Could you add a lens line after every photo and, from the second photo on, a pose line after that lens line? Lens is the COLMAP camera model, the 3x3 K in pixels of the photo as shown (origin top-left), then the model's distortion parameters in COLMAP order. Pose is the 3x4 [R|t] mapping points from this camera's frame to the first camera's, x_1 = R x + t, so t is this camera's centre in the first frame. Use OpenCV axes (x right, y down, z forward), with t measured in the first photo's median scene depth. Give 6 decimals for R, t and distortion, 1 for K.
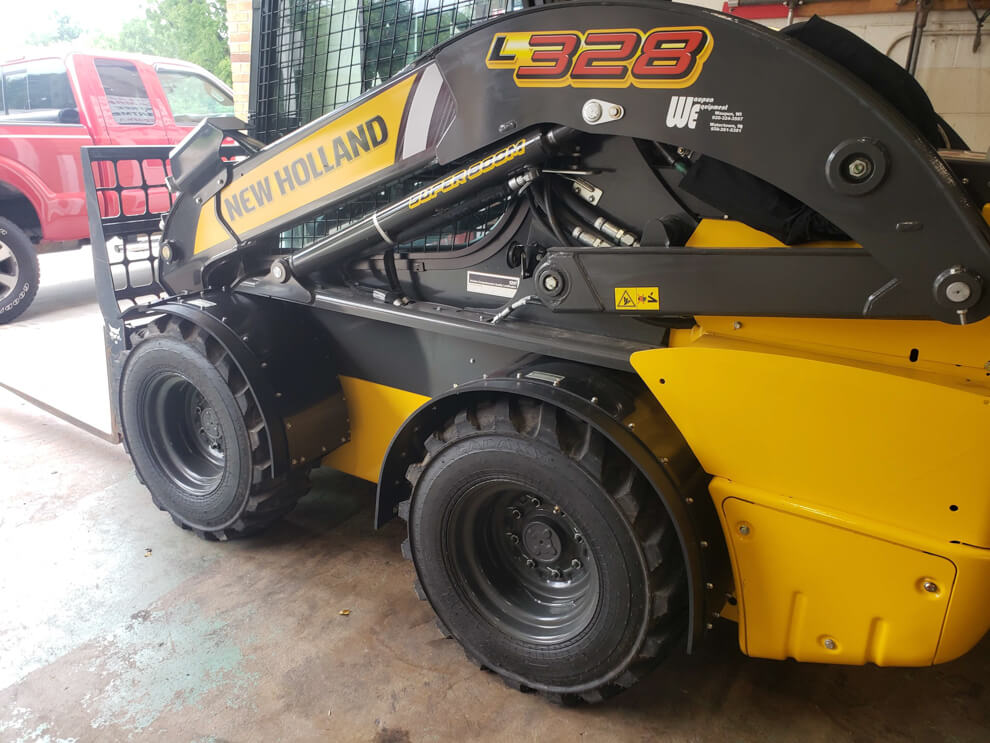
lens RADIAL K [[776.0, 0, 493.0], [0, 776.0, 374.1], [0, 0, 1]] dist [0.002905, -0.004668]
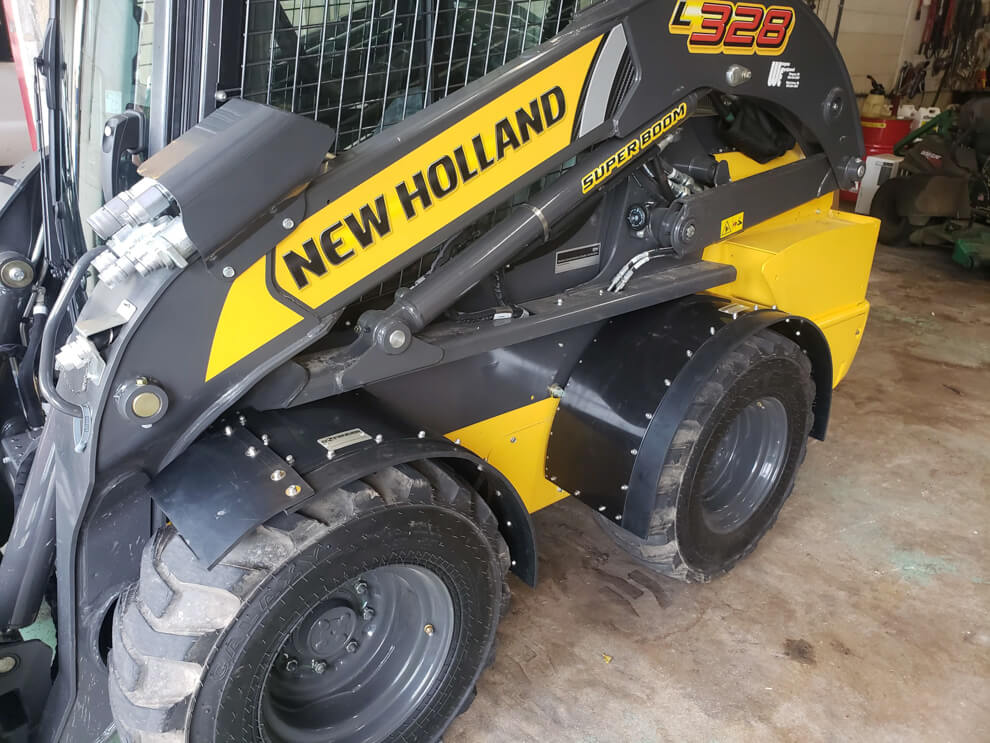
lens RADIAL K [[776.0, 0, 501.0], [0, 776.0, 358.2], [0, 0, 1]] dist [0.002905, -0.004668]
pose [[0.287547, -0.377286, 0.880325, -0.982605], [0.281857, 0.911776, 0.298700, -0.339554], [-0.915354, 0.162235, 0.368519, 0.821654]]
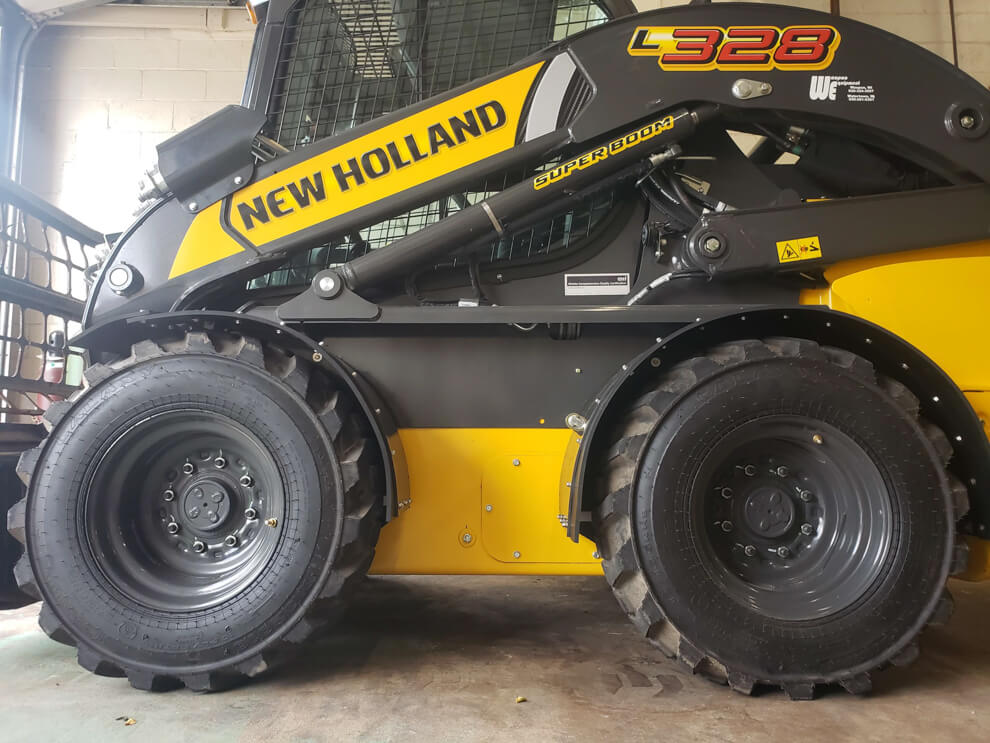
lens RADIAL K [[776.0, 0, 497.0], [0, 776.0, 359.5], [0, 0, 1]] dist [0.002905, -0.004668]
pose [[0.844396, 0.028341, 0.534970, -0.660202], [0.196800, 0.912368, -0.358963, 0.308637], [-0.498263, 0.408389, 0.764822, 0.403456]]
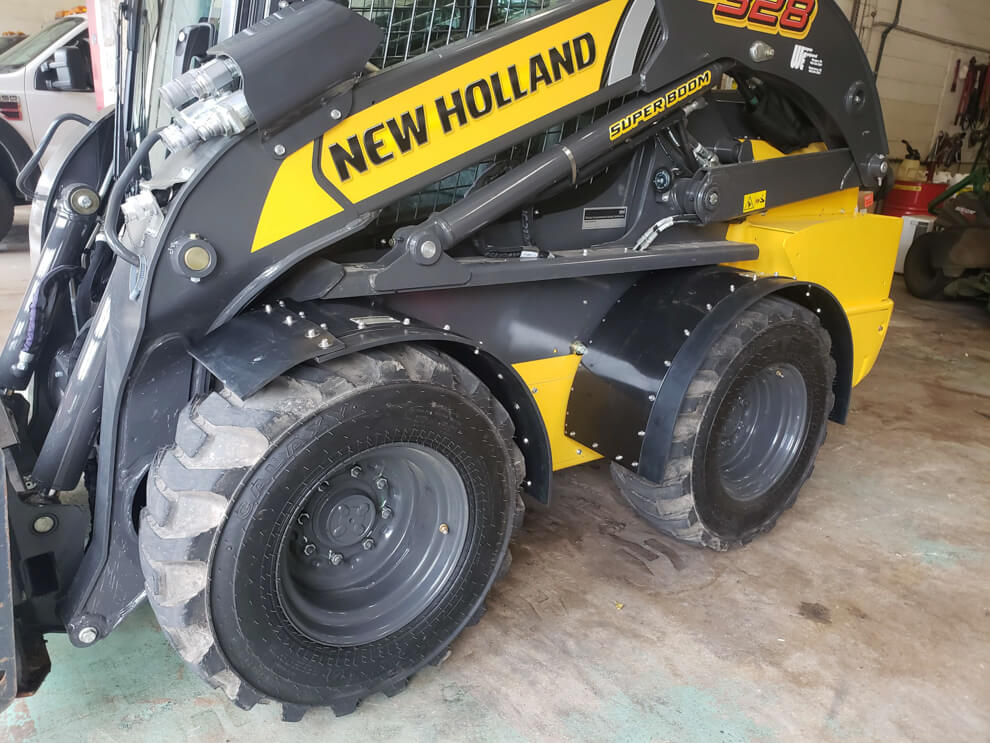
lens RADIAL K [[776.0, 0, 497.9], [0, 776.0, 363.4], [0, 0, 1]] dist [0.002905, -0.004668]
pose [[0.342995, -0.282414, 0.895878, -1.072213], [0.250793, 0.946645, 0.202399, -0.189551], [-0.905239, 0.155258, 0.395522, 0.824193]]
